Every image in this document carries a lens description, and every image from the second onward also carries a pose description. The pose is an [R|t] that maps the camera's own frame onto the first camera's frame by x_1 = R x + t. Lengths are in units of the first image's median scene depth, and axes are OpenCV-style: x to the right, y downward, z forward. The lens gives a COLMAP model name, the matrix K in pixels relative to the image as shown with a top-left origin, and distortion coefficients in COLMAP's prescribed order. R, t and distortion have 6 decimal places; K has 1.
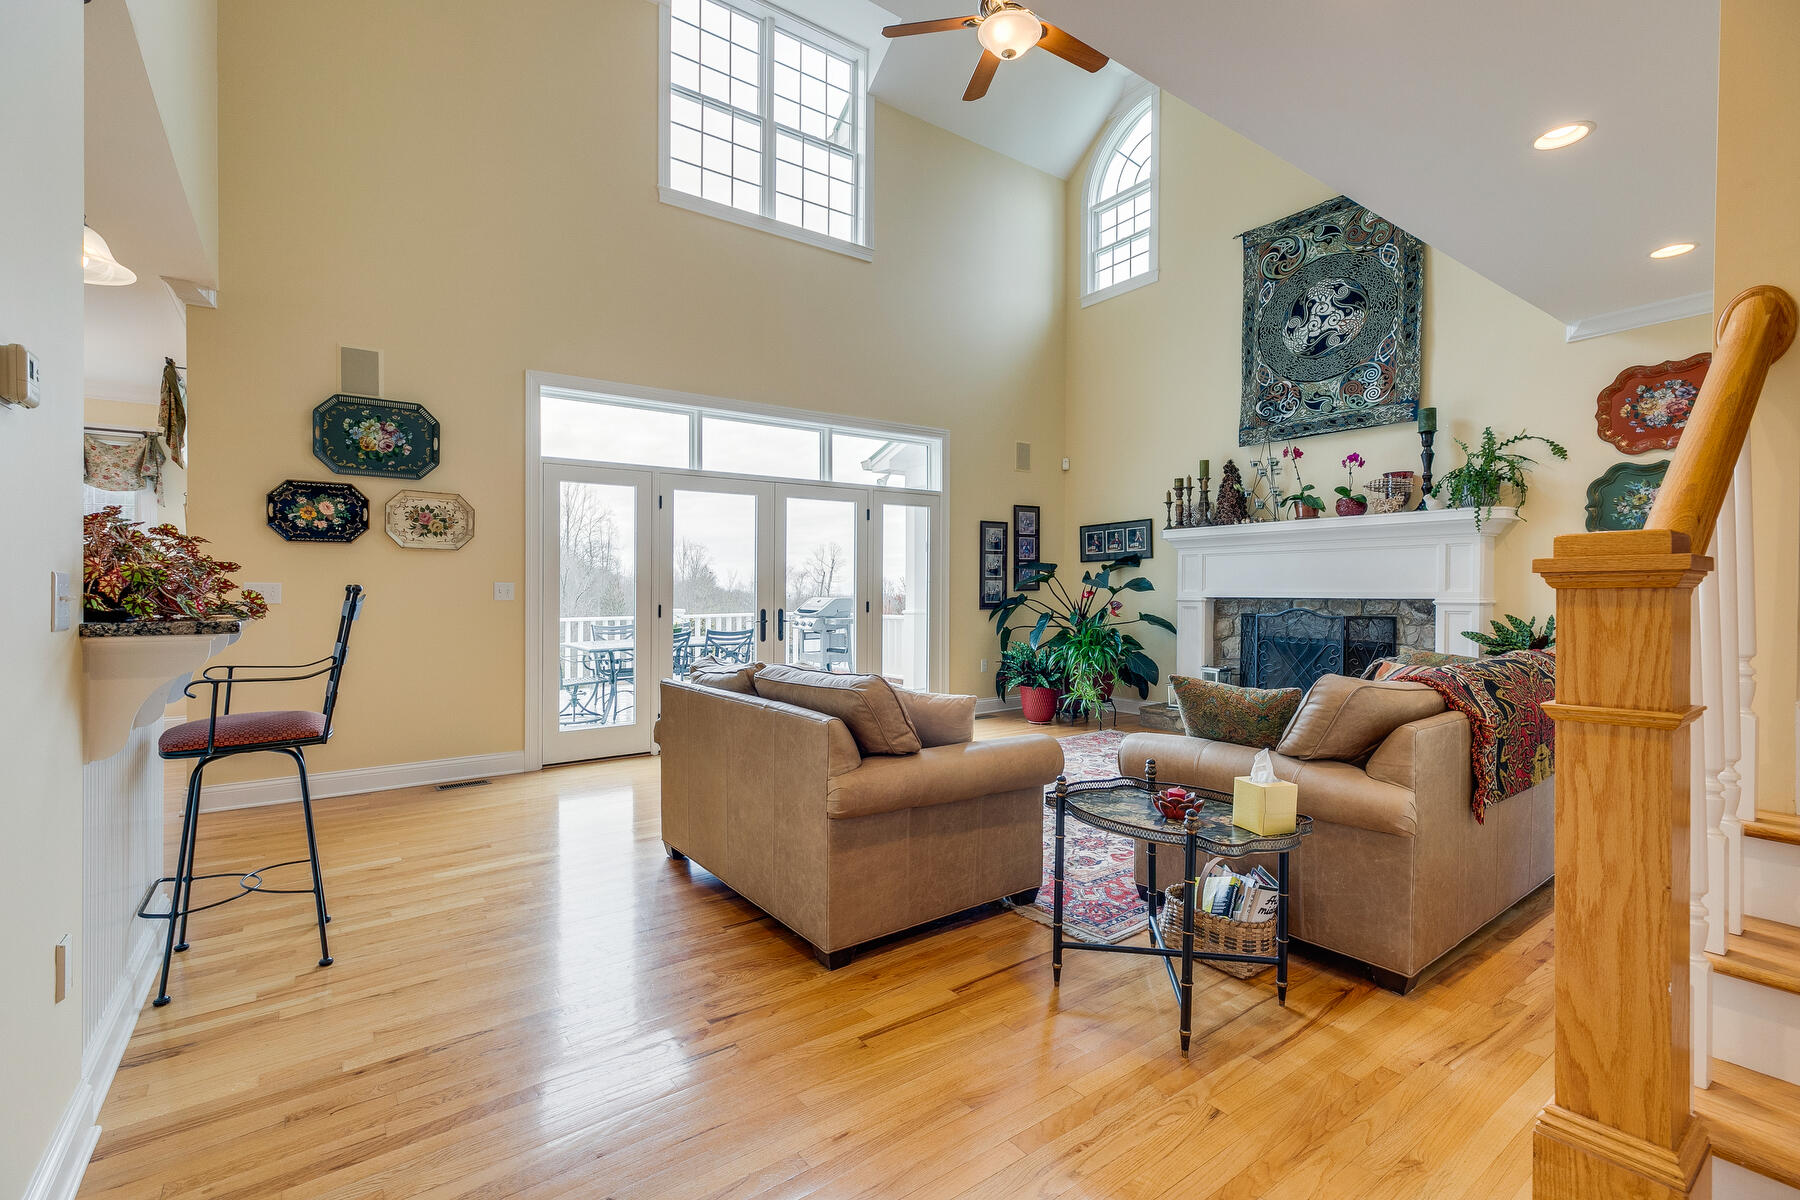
lens RADIAL K [[805.5, 0, 898.6], [0, 805.5, 598.6], [0, 0, 1]] dist [0.006695, 0.000156]
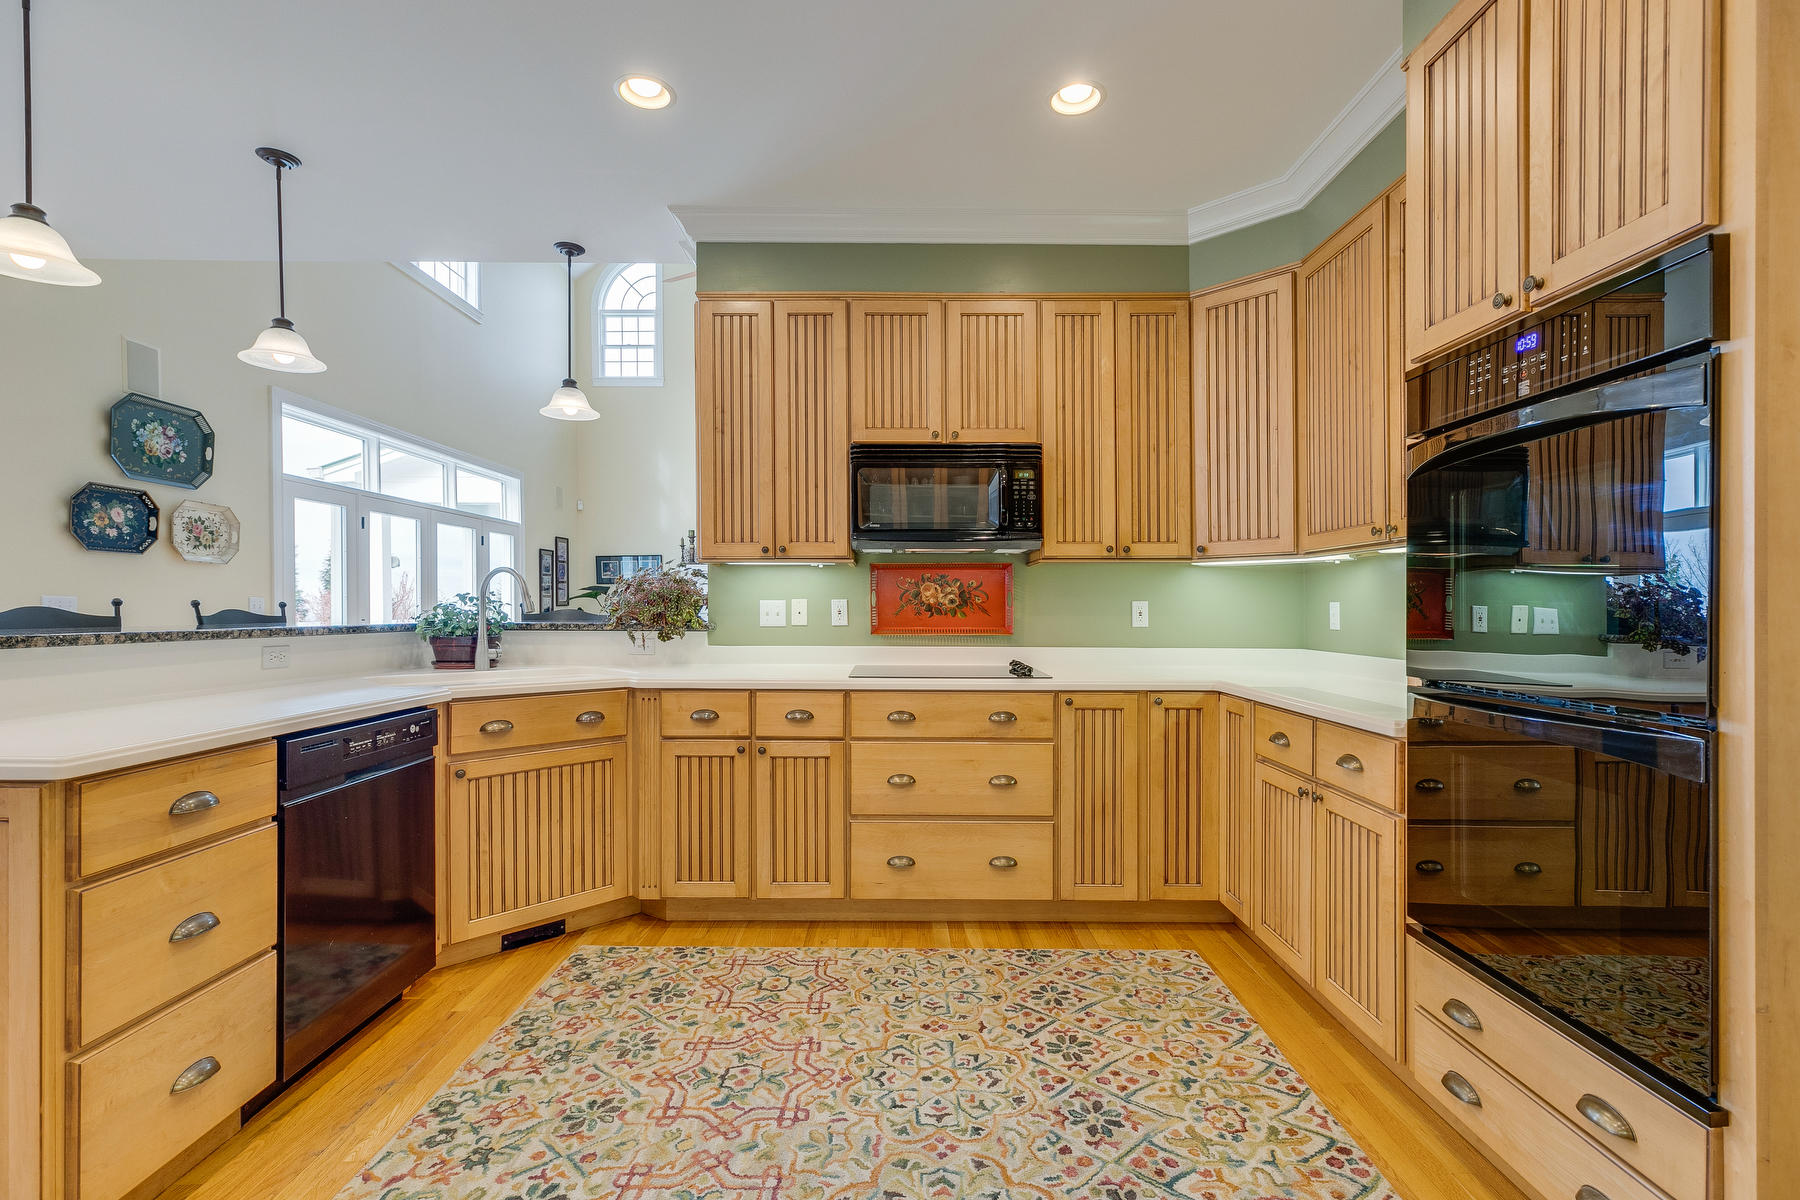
lens RADIAL K [[805.5, 0, 894.1], [0, 805.5, 613.0], [0, 0, 1]] dist [0.006695, 0.000156]
pose [[0.587667, -0.005576, 0.809084, -0.766782], [0.006664, 0.999976, 0.002052, 0.001982], [-0.809076, 0.004186, 0.587690, -0.200360]]
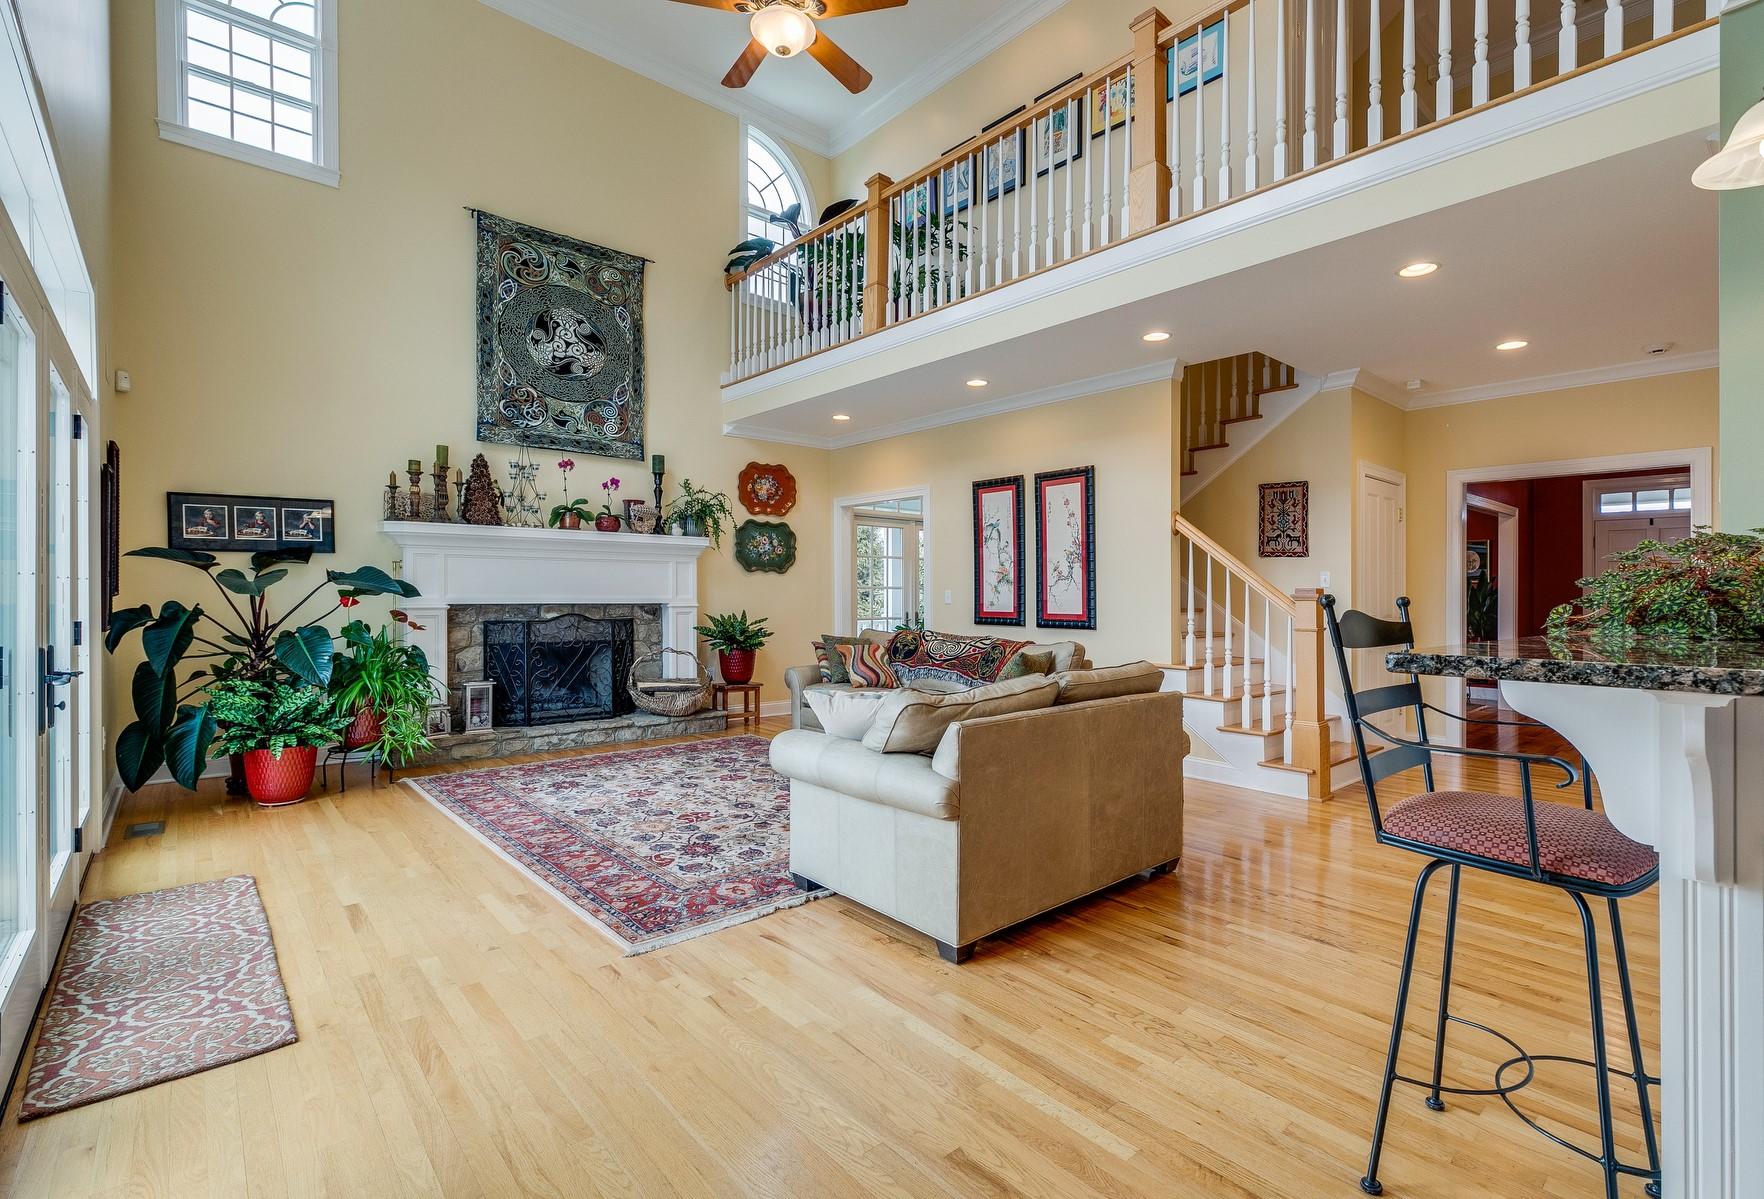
lens RADIAL K [[807.0, 0, 911.3], [0, 807.0, 592.8], [0, 0, 1]] dist [0.003210, 0.000006]
pose [[-0.103297, 0.003917, 0.994643, -0.643867], [0.006556, 0.999973, -0.003257, -0.009297], [-0.994629, 0.006184, -0.103320, 0.714197]]
